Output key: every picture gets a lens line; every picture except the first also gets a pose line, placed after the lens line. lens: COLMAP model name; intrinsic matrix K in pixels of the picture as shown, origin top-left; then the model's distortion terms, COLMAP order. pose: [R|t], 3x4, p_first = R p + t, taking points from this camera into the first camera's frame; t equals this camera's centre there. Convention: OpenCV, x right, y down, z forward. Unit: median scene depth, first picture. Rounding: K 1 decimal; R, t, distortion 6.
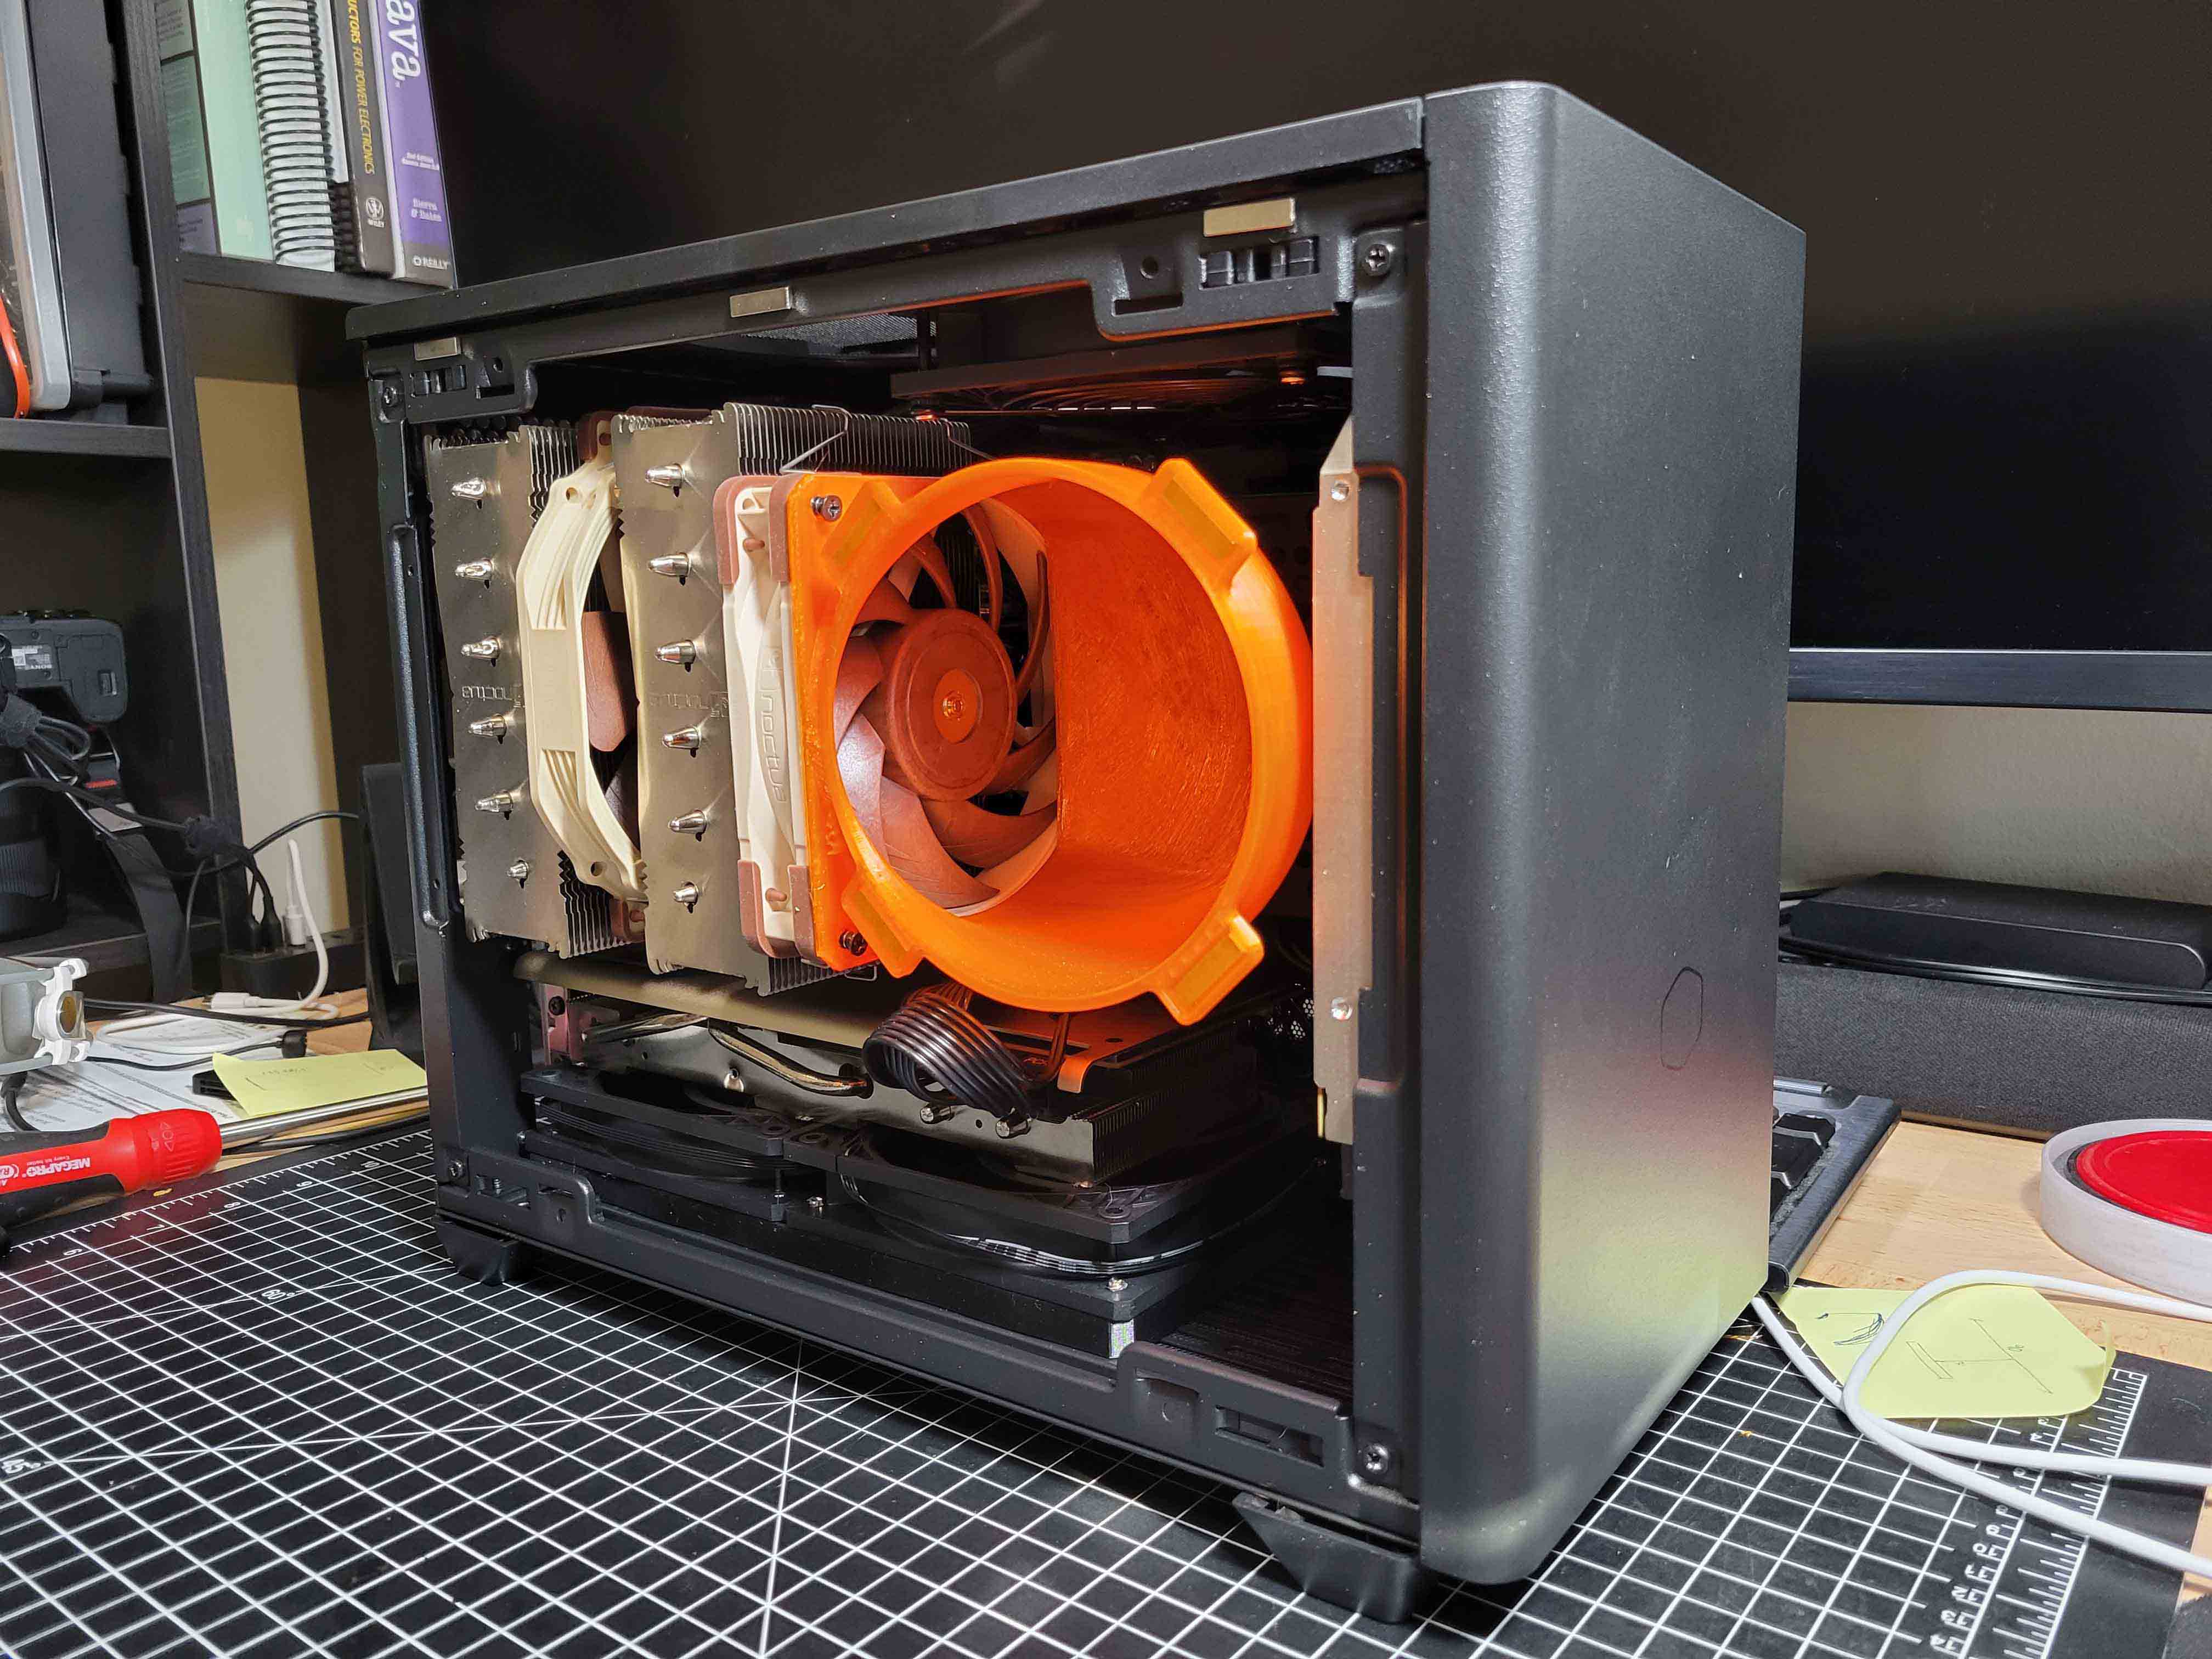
lens RADIAL K [[1720.2, 0, 1117.2], [0, 1720.2, 835.7], [0, 0, 1]] dist [0.016406, -0.026745]
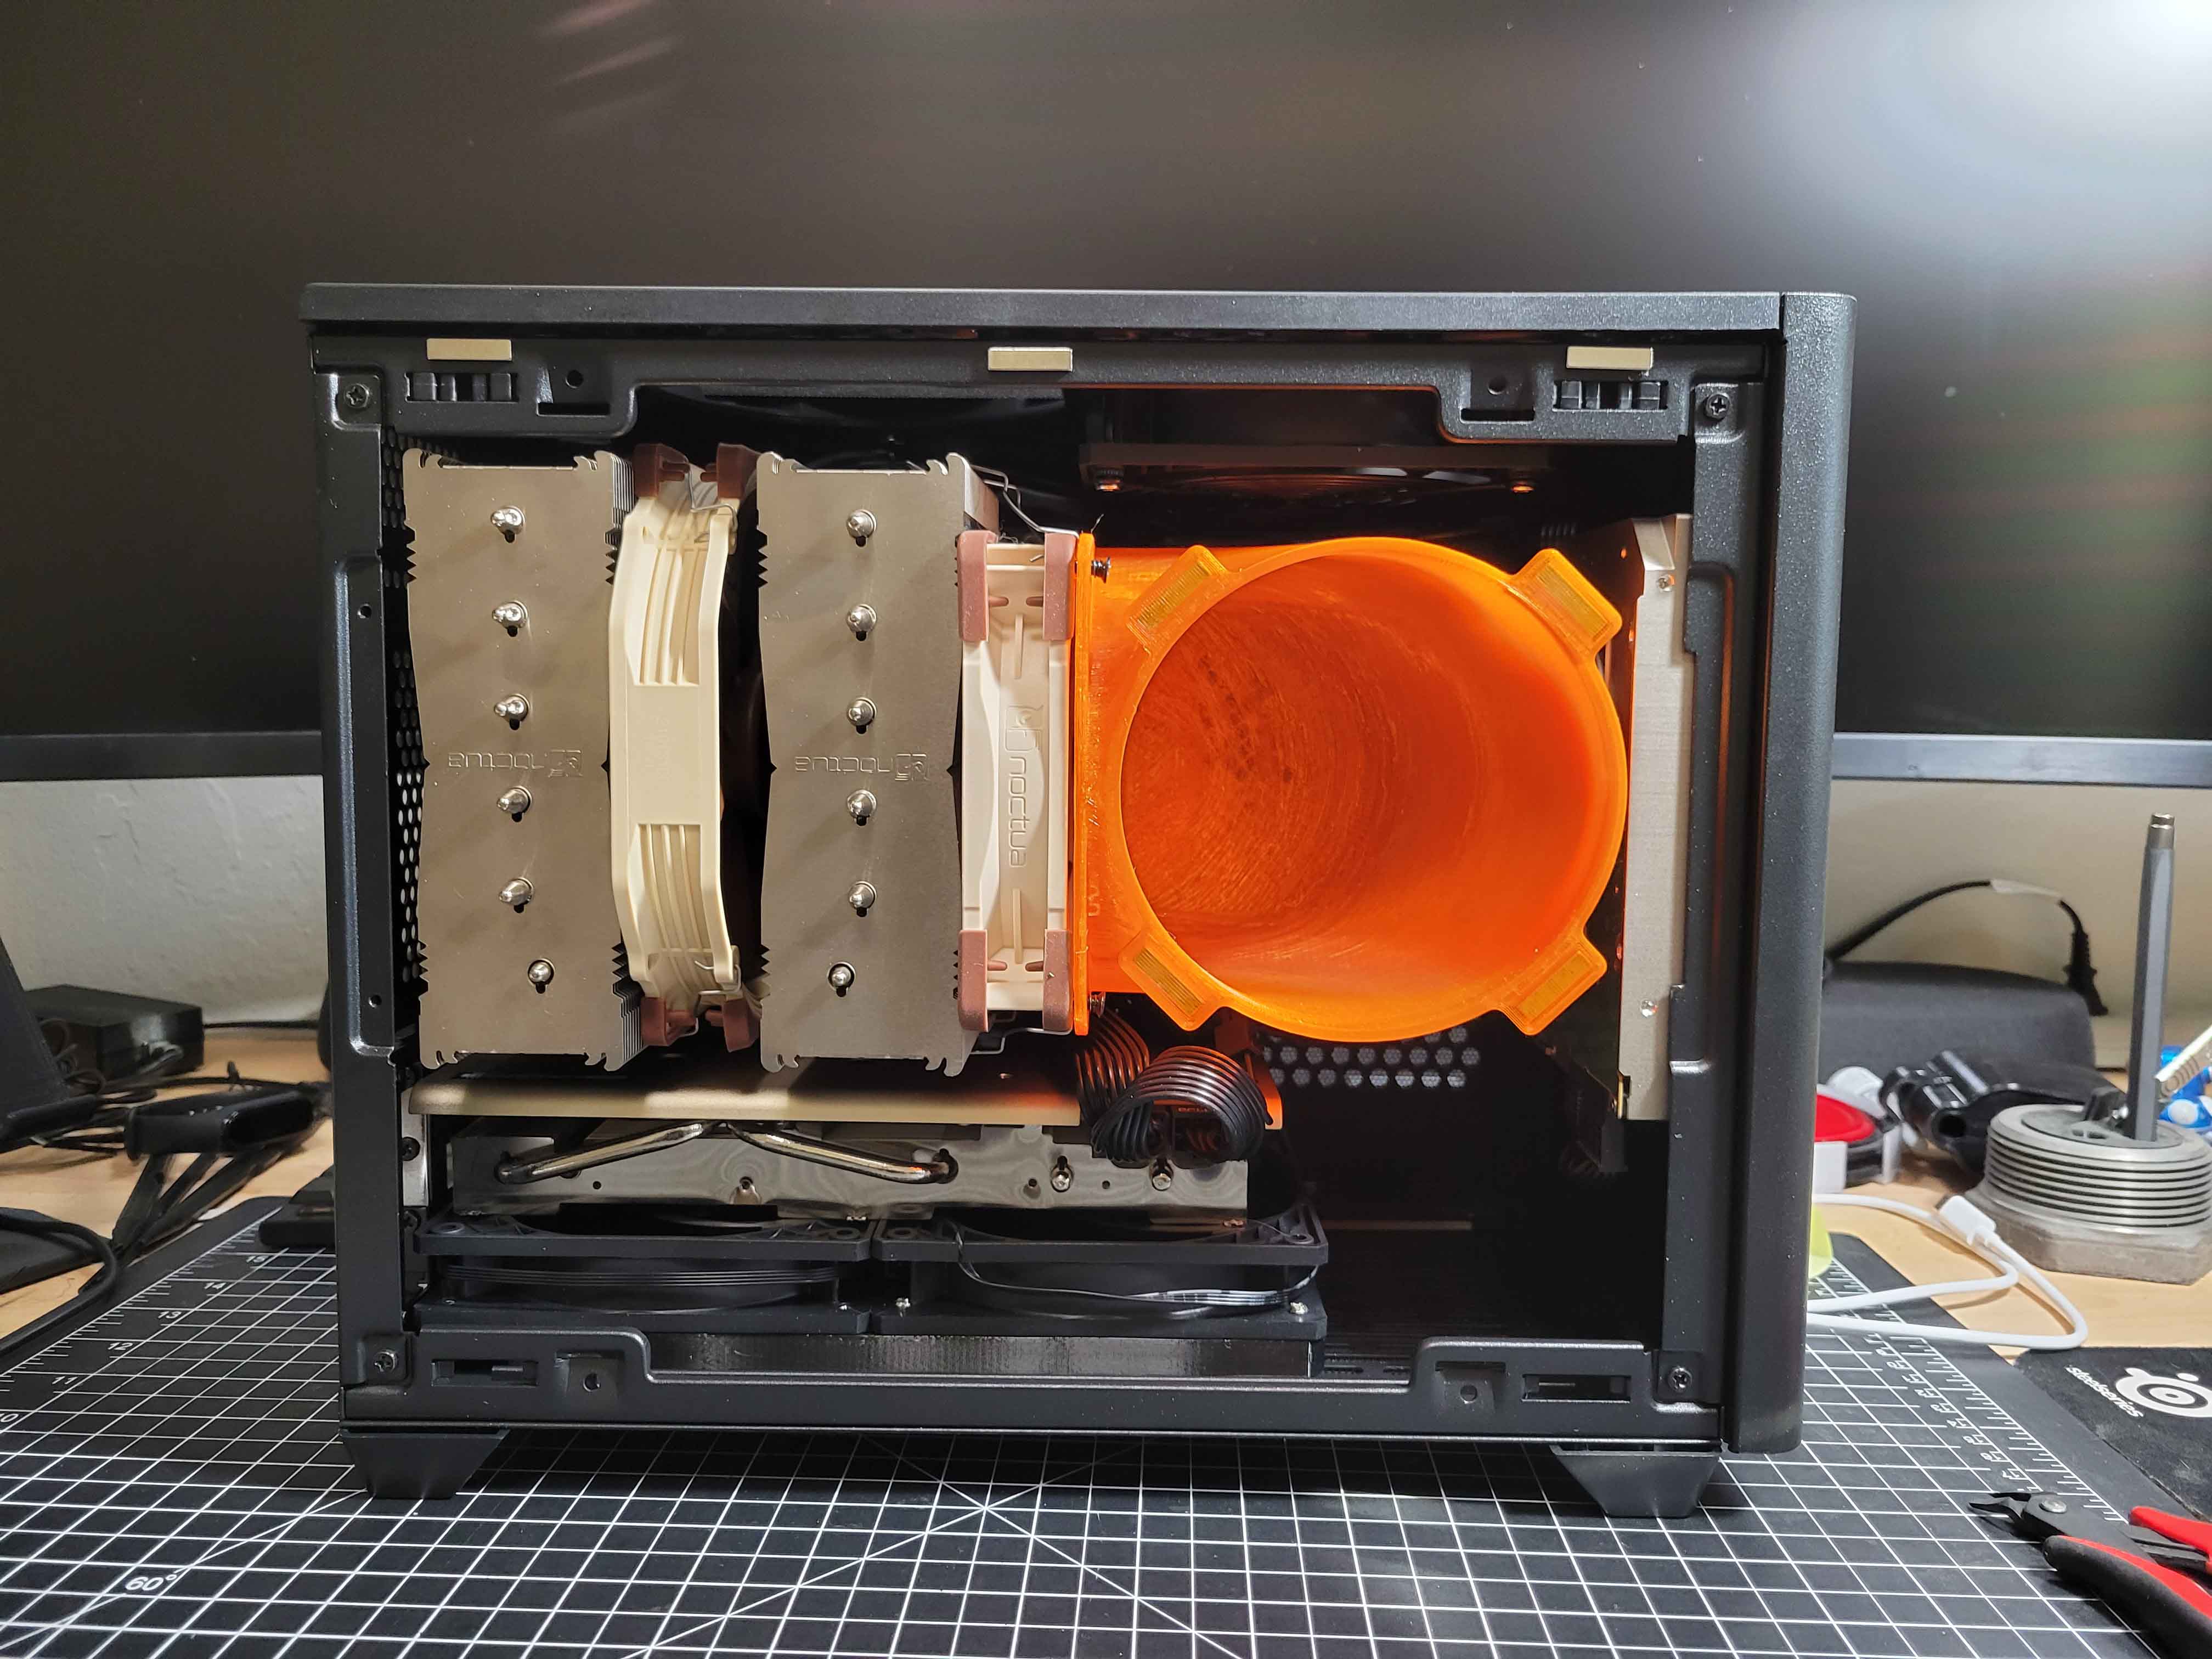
lens RADIAL K [[1720.2, 0, 1104.3], [0, 1720.2, 823.2], [0, 0, 1]] dist [0.016406, -0.026745]
pose [[0.813270, -0.023591, 0.581408, -0.730464], [0.060884, 0.997143, -0.044705, 0.002090], [-0.578692, 0.071756, 0.812383, 0.187265]]
